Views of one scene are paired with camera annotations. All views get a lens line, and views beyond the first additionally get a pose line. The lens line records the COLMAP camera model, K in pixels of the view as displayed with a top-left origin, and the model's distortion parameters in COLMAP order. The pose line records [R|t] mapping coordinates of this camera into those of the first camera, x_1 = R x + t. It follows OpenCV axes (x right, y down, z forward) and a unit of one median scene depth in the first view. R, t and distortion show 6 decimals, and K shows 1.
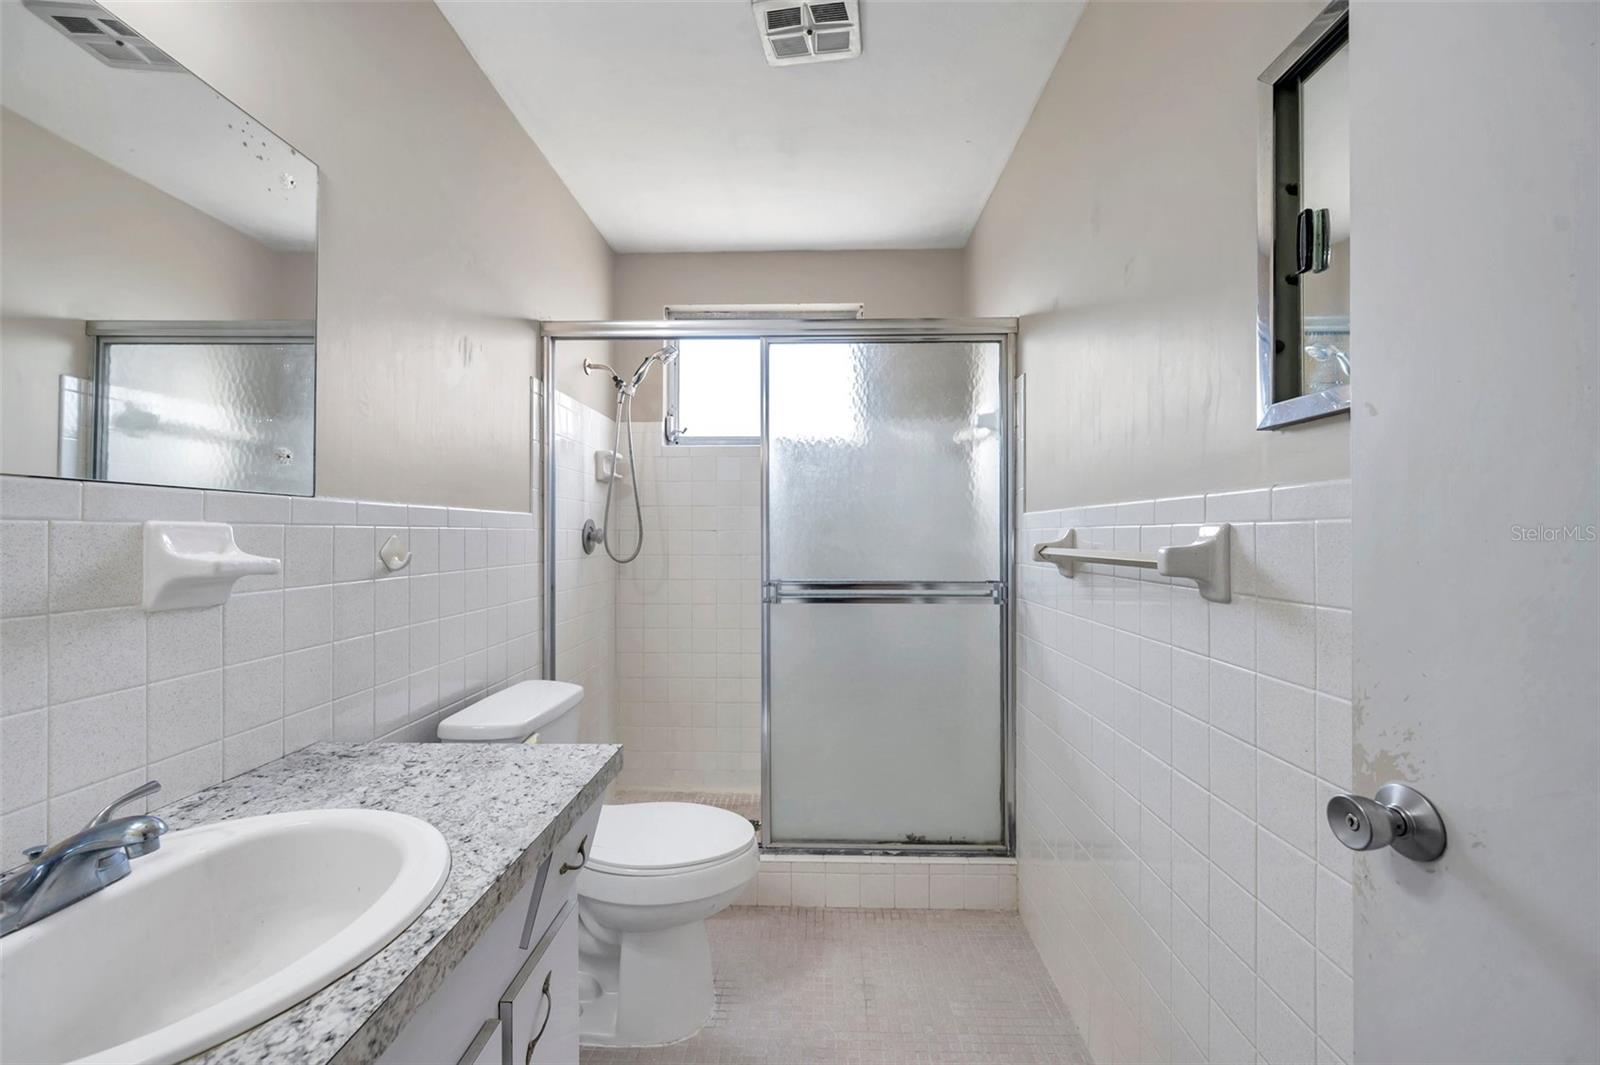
lens RADIAL K [[635.0, 0, 800.1], [0, 635.0, 531.1], [0, 0, 1]] dist [-0.000341, 0.000071]
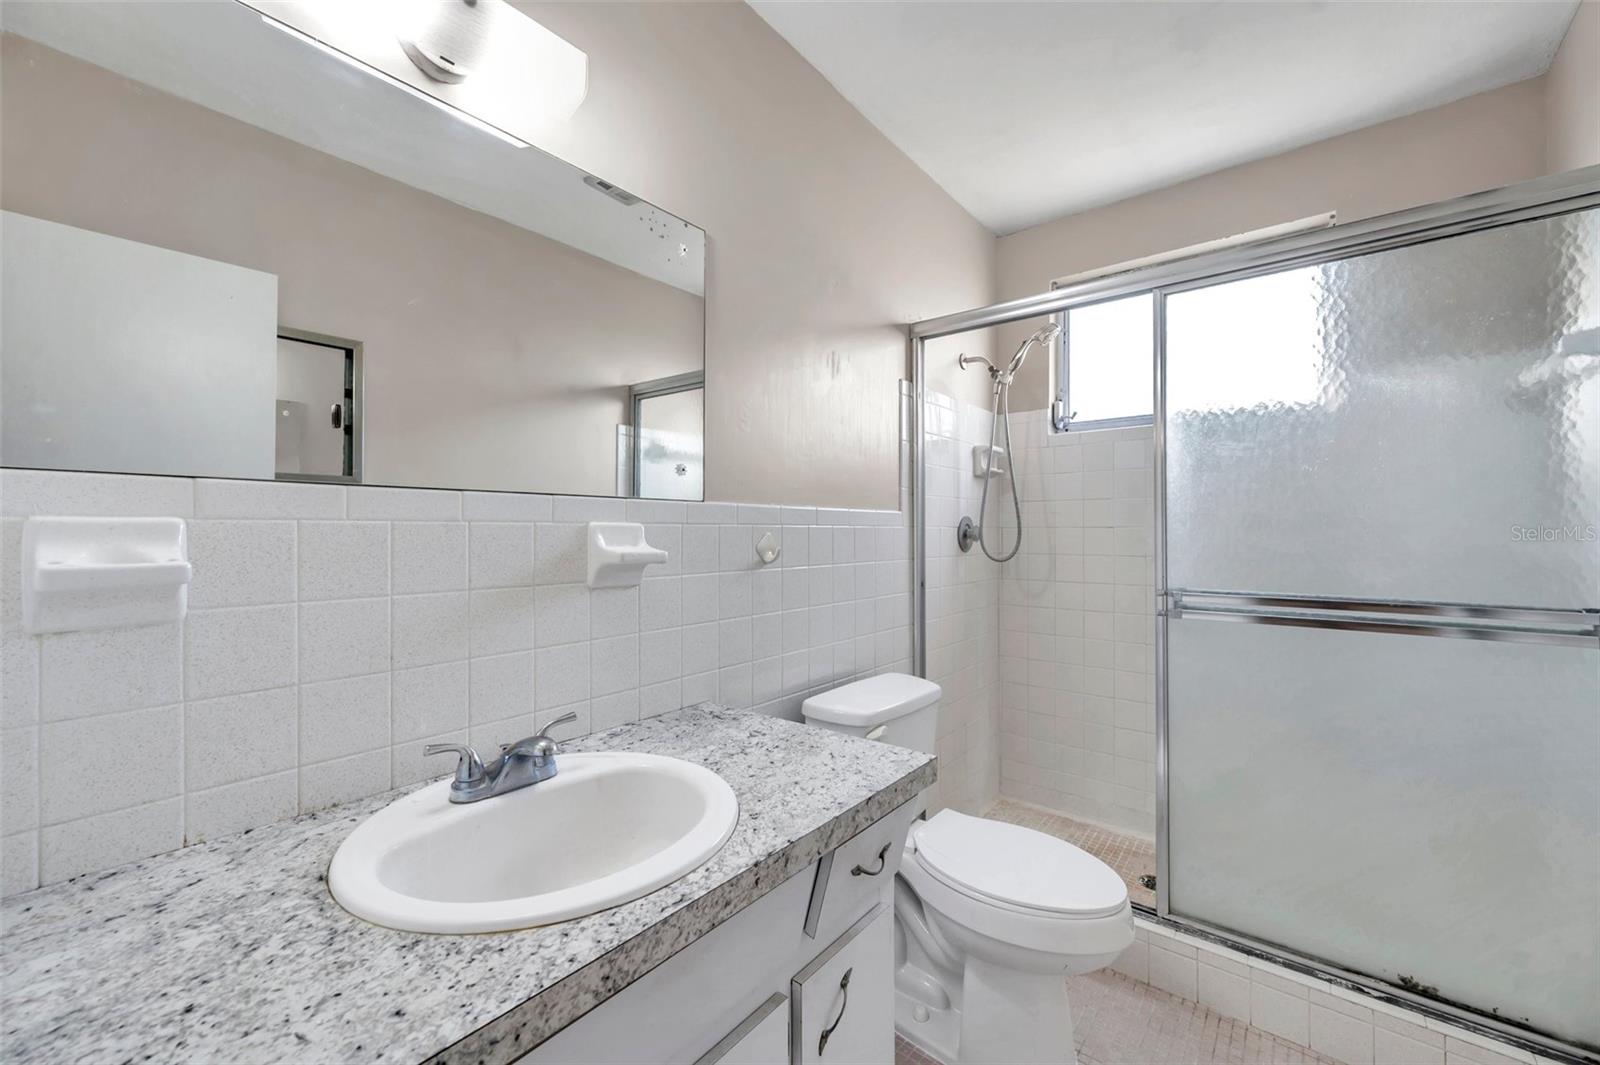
lens RADIAL K [[635.0, 0, 800.1], [0, 635.0, 531.1], [0, 0, 1]] dist [-0.000341, 0.000071]
pose [[0.794189, -0.001519, -0.607669, 0.095163], [0.003909, 0.999989, 0.002608, 0.000841], [0.607659, -0.004447, 0.794186, 0.099779]]
